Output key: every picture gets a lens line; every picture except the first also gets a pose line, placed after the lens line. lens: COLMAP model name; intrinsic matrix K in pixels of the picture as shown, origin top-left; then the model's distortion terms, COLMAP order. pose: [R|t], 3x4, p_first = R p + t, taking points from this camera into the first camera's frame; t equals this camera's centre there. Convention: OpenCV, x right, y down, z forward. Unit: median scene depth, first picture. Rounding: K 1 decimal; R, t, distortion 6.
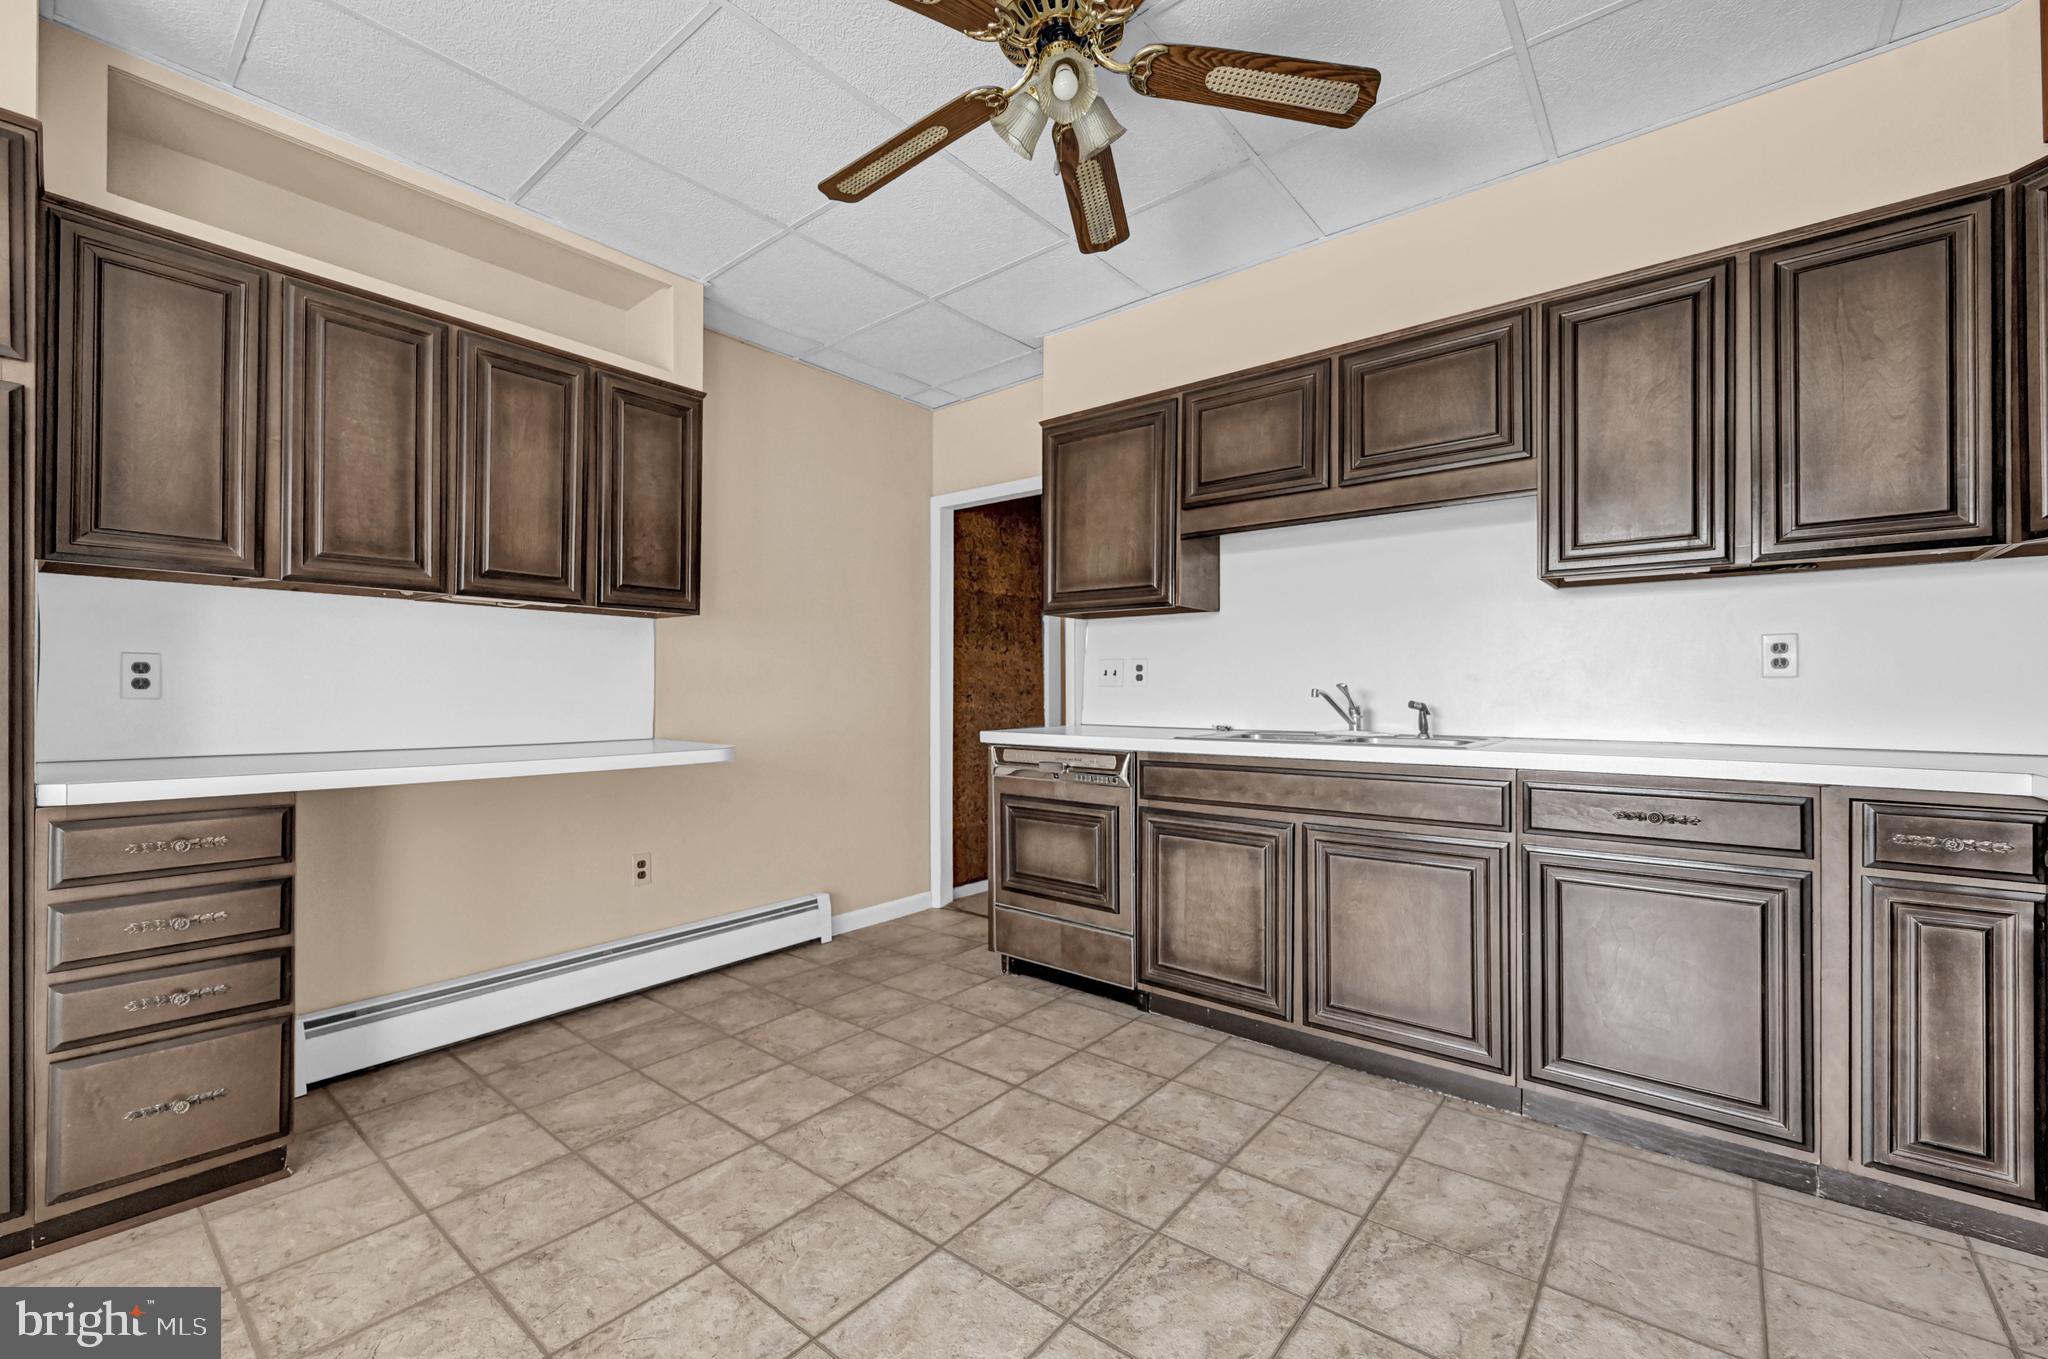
lens RADIAL K [[831.4, 0, 1025.5], [0, 831.4, 692.8], [0, 0, 1]] dist [0.000662, 0.000597]
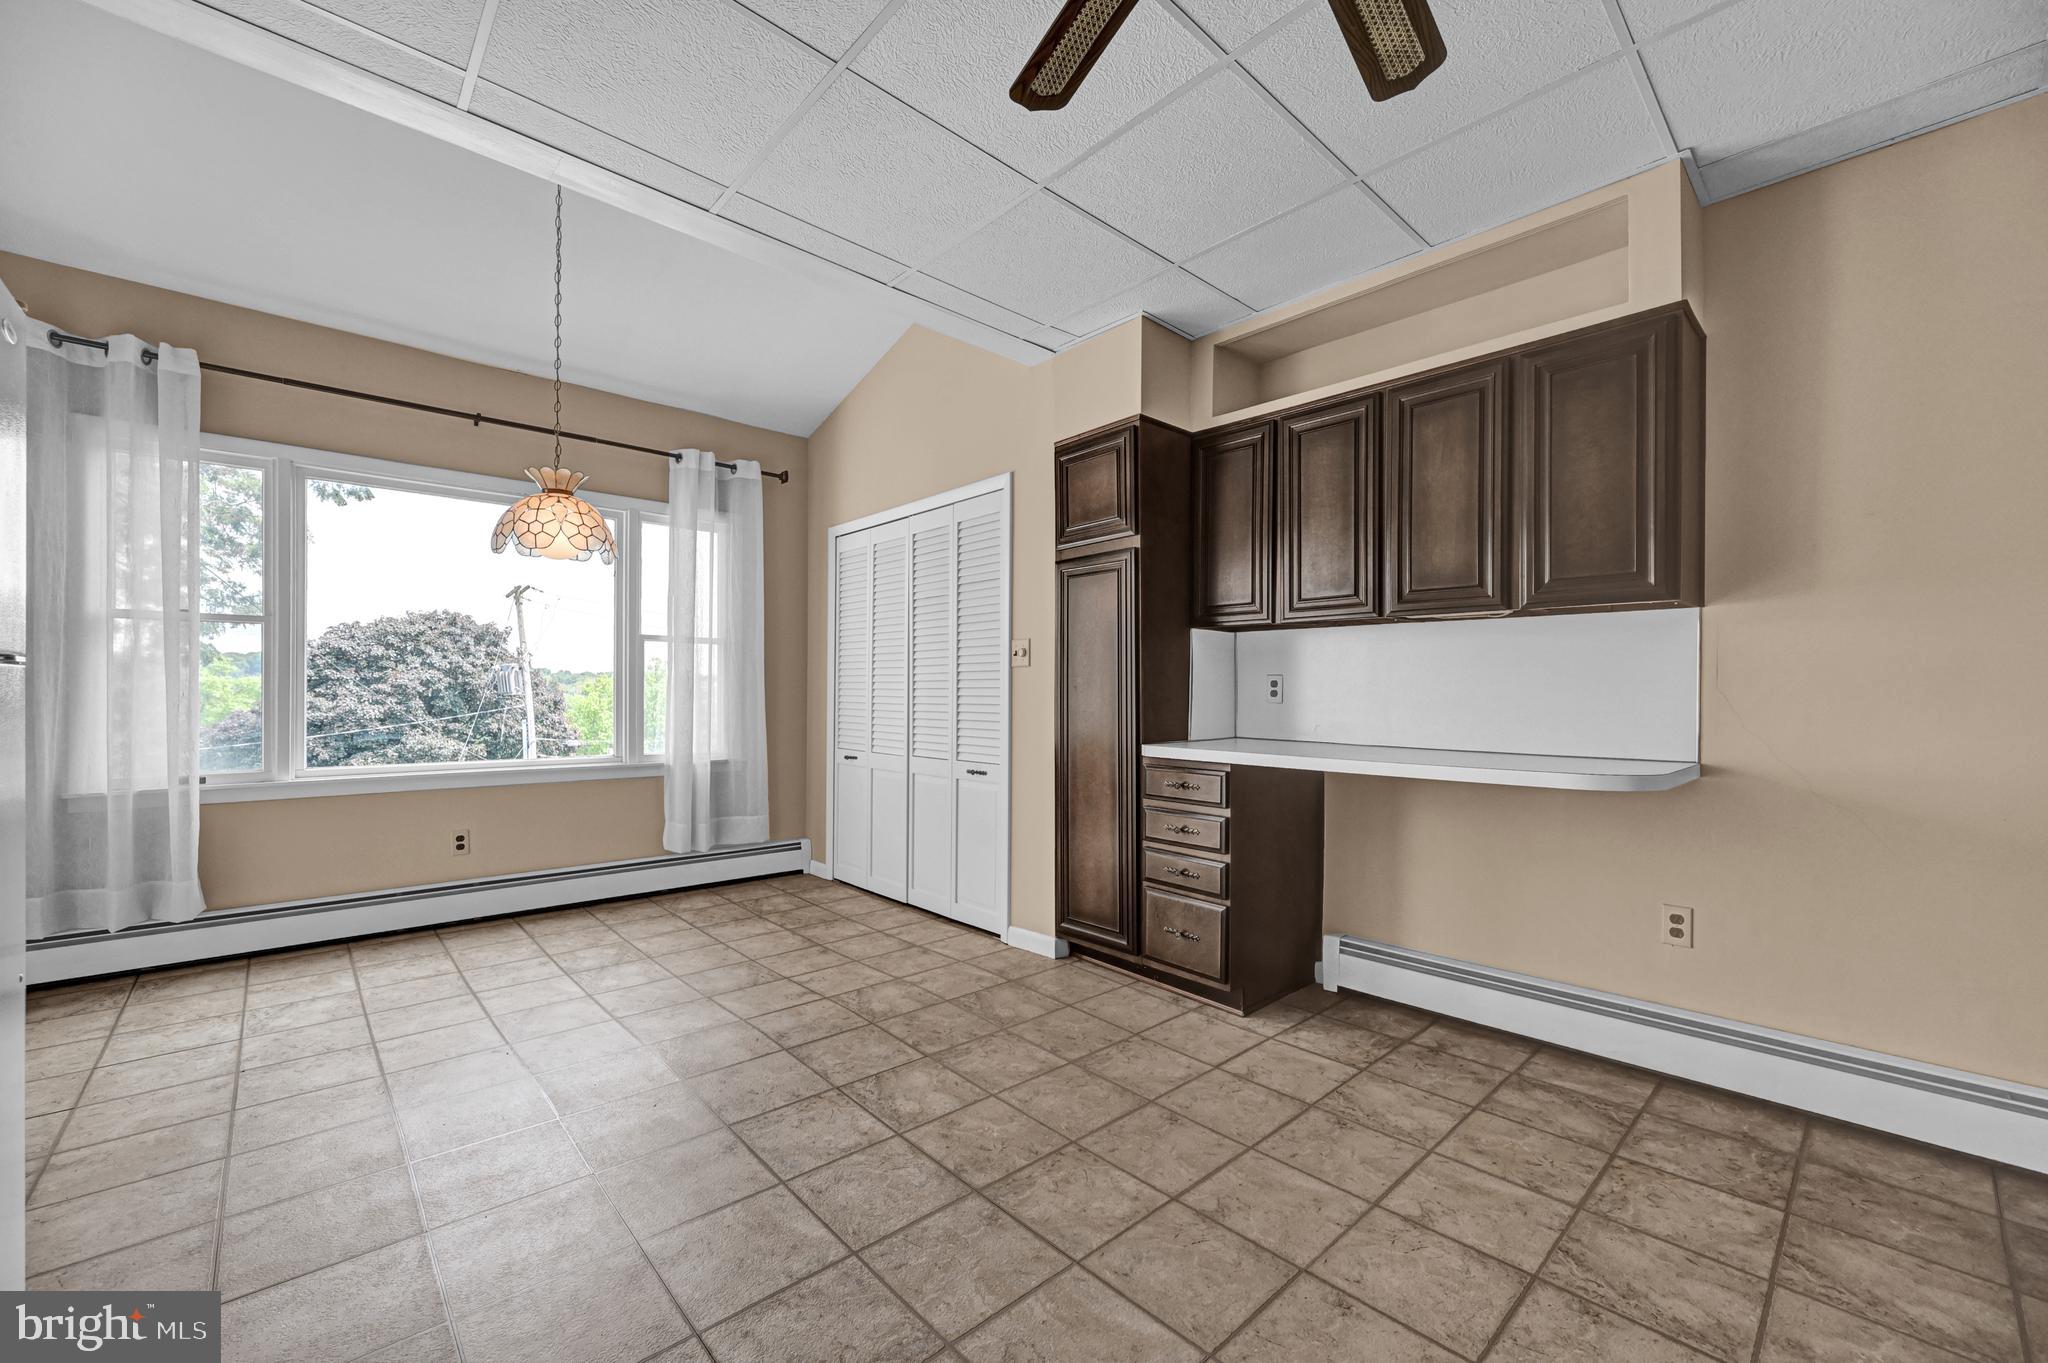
lens RADIAL K [[831.4, 0, 1024.1], [0, 831.4, 682.9], [0, 0, 1]] dist [0.000662, 0.000597]
pose [[-0.143928, -0.015275, -0.989470, 0.526603], [-0.004813, 0.999880, -0.014736, -0.003657], [0.989576, 0.002641, -0.143984, 0.633326]]
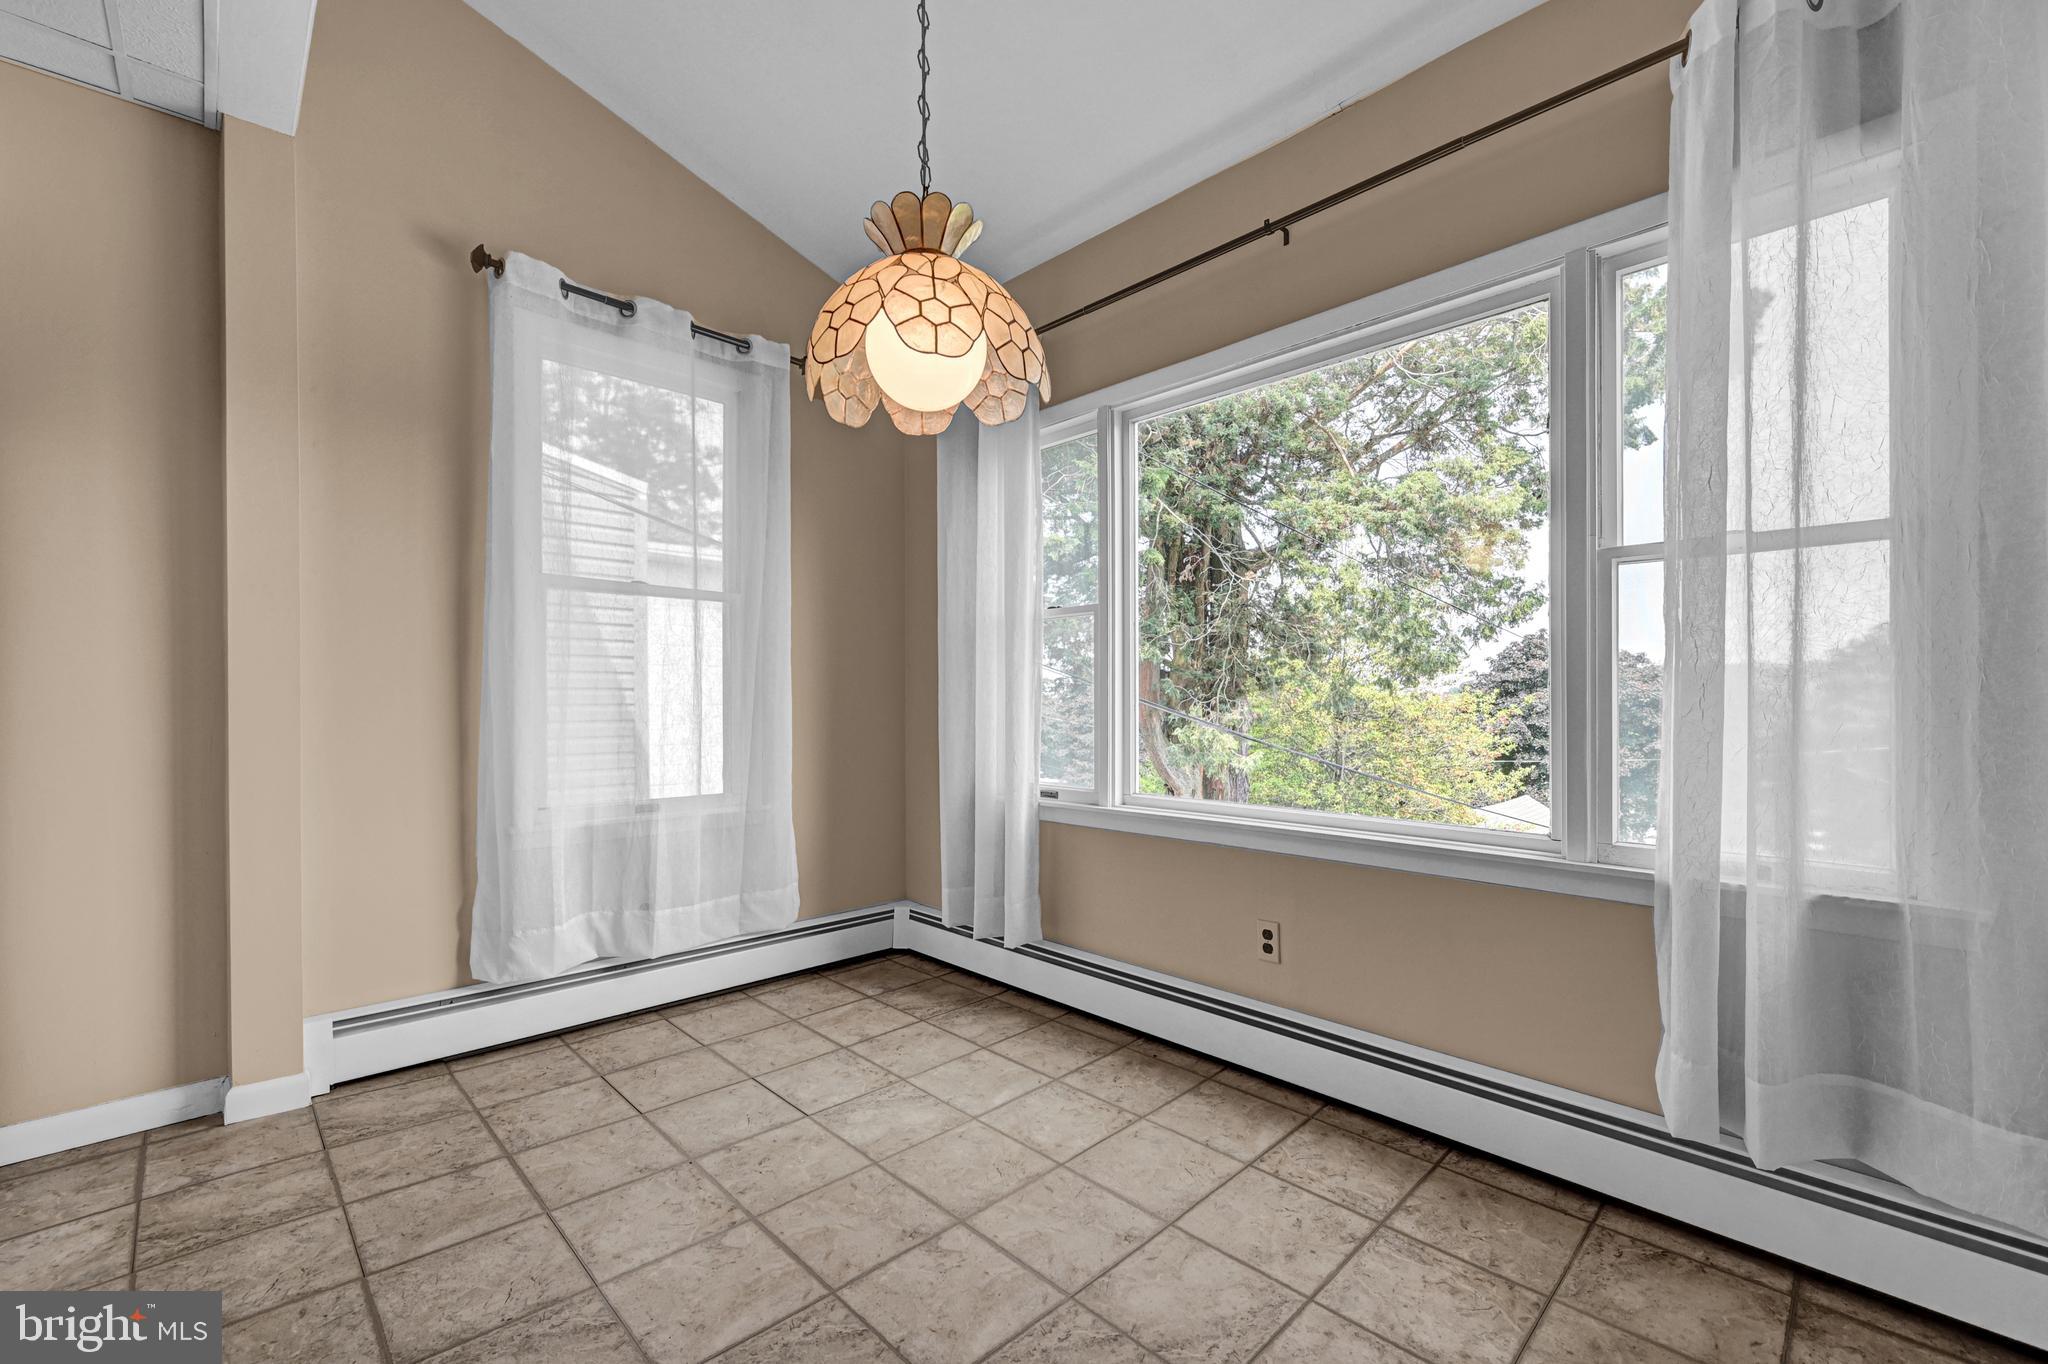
lens RADIAL K [[831.7, 0, 1032.8], [0, 831.7, 706.6], [0, 0, 1]] dist [-0.002182, 0.001731]
pose [[-0.994505, 0.000855, 0.104683, -0.743067], [0.001277, 0.999991, 0.003963, 0.004186], [-0.104679, 0.004075, -0.994498, 0.331398]]
